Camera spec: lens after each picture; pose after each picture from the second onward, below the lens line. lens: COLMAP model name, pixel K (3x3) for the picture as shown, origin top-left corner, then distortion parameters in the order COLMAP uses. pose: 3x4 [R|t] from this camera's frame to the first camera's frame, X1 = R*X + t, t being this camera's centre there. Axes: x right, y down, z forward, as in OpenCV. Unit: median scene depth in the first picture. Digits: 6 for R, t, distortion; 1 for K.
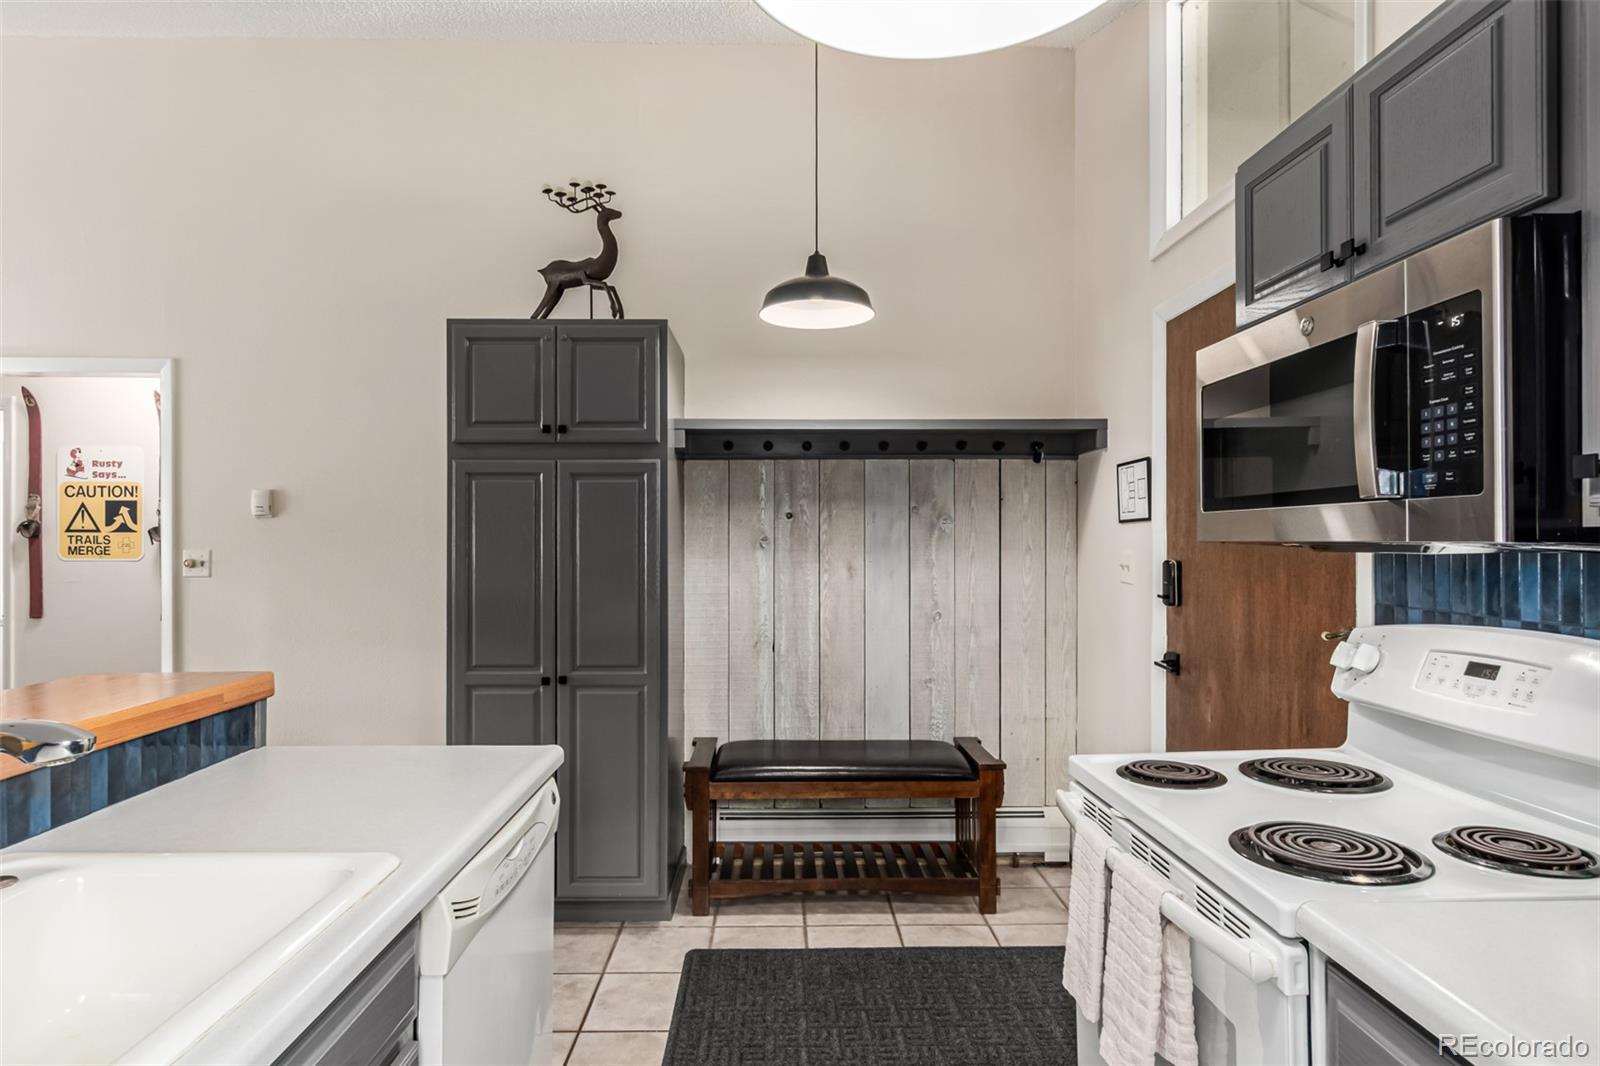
lens RADIAL K [[866.7, 0, 798.7], [0, 866.7, 534.6], [0, 0, 1]] dist [-0.000860, -0.000110]
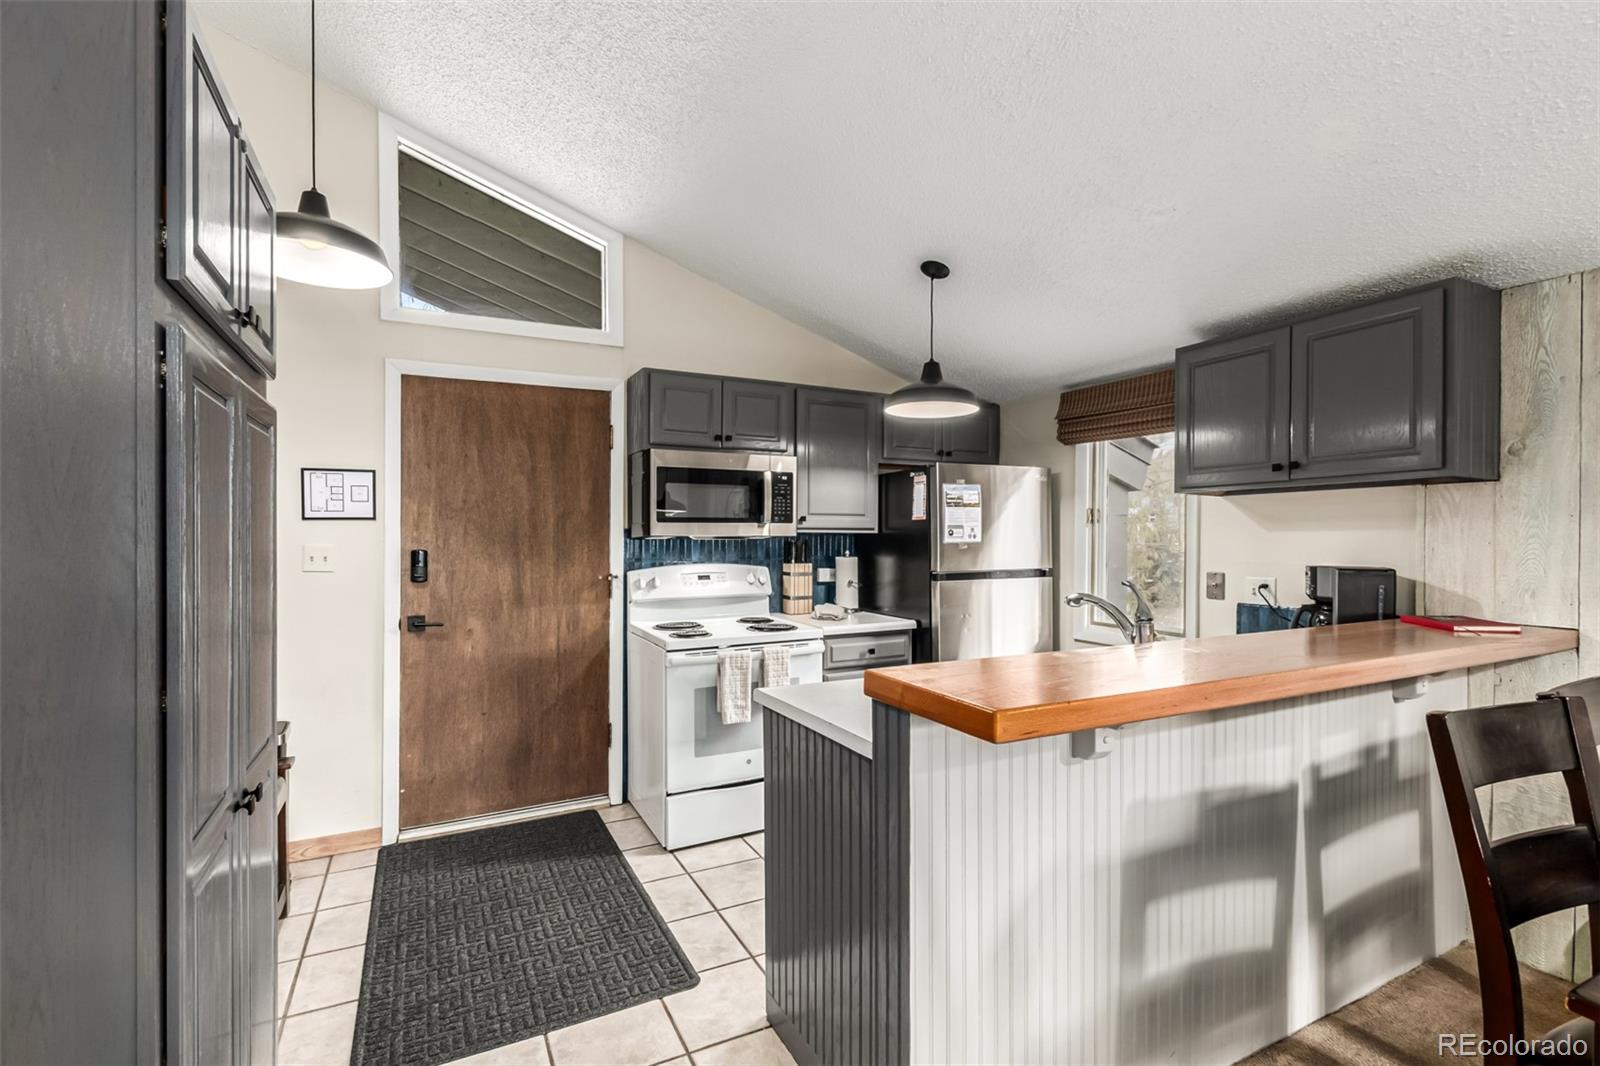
lens RADIAL K [[716.7, 0, 797.4], [0, 716.7, 538.9], [0, 0, 1]] dist [-0.001287, -0.000920]
pose [[-0.435658, -0.005882, 0.900093, -1.017729], [-0.006611, 0.999973, 0.003335, 0.005625], [-0.900088, -0.004497, -0.435685, 1.116343]]
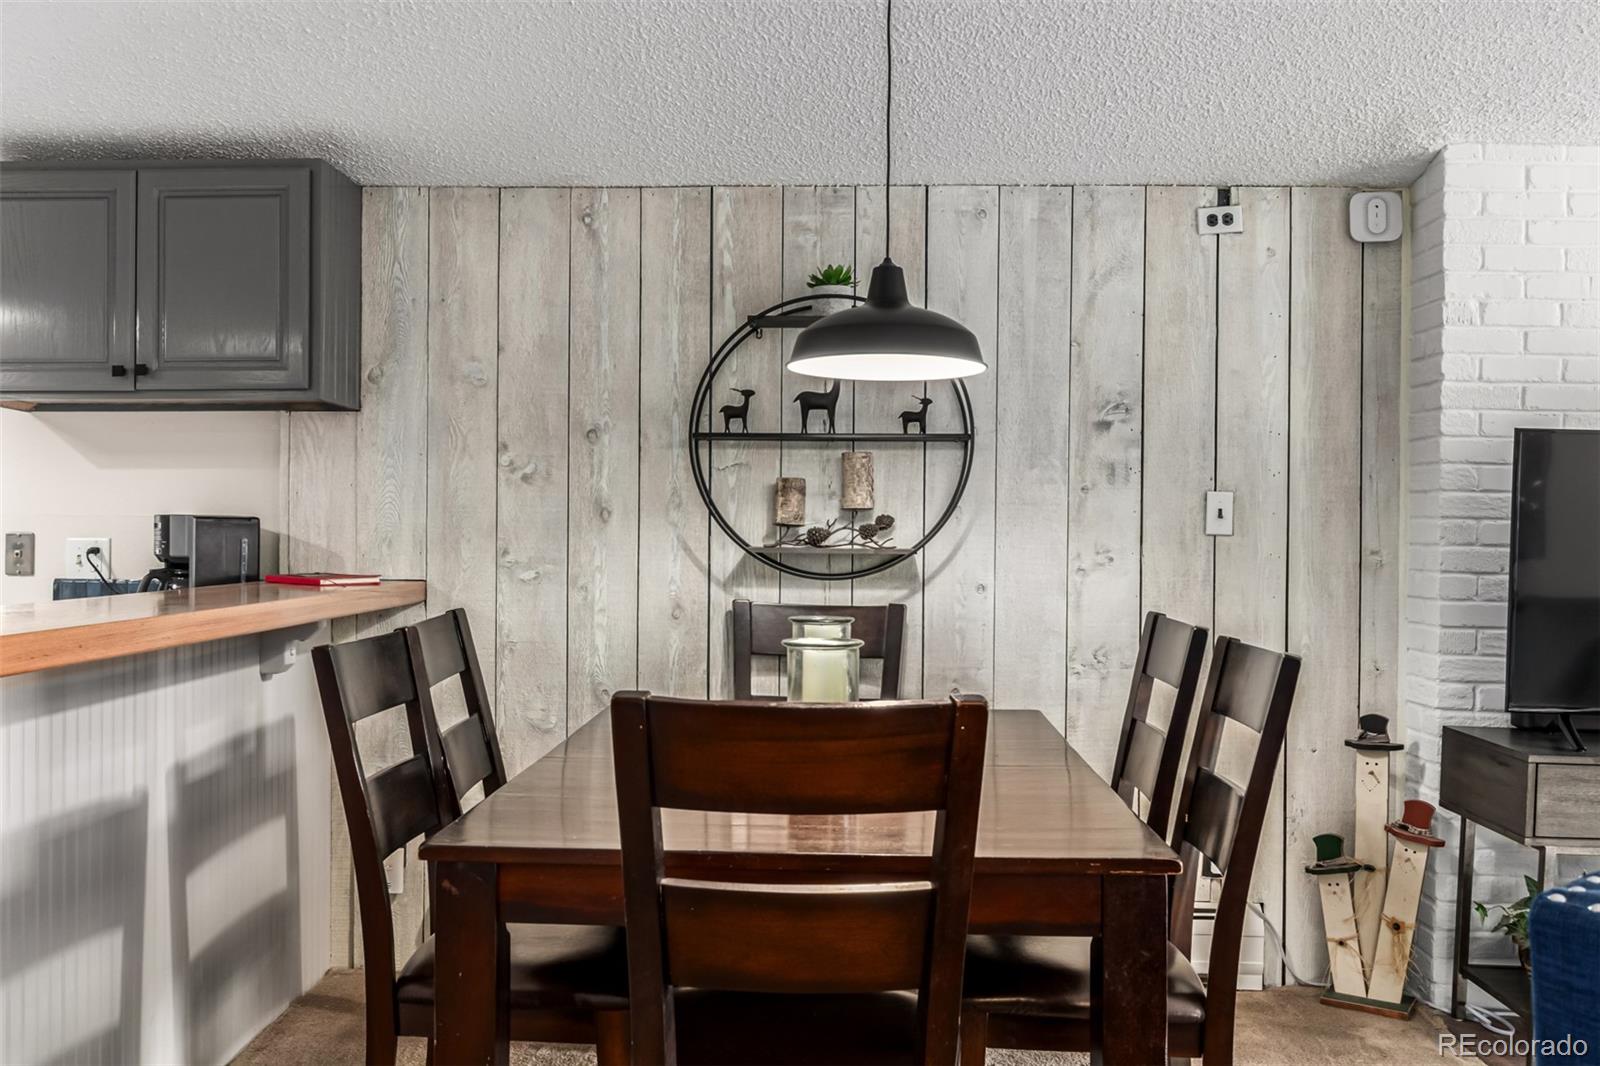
lens RADIAL K [[1386.7, 0, 798.1], [0, 1386.7, 531.4], [0, 0, 1]] dist [-0.010017, 0.005419]
pose [[-0.999506, -0.006811, 0.030672, -1.320510], [-0.006866, 0.999975, -0.001708, 0.185280], [-0.030660, -0.001918, -0.999528, 2.072721]]
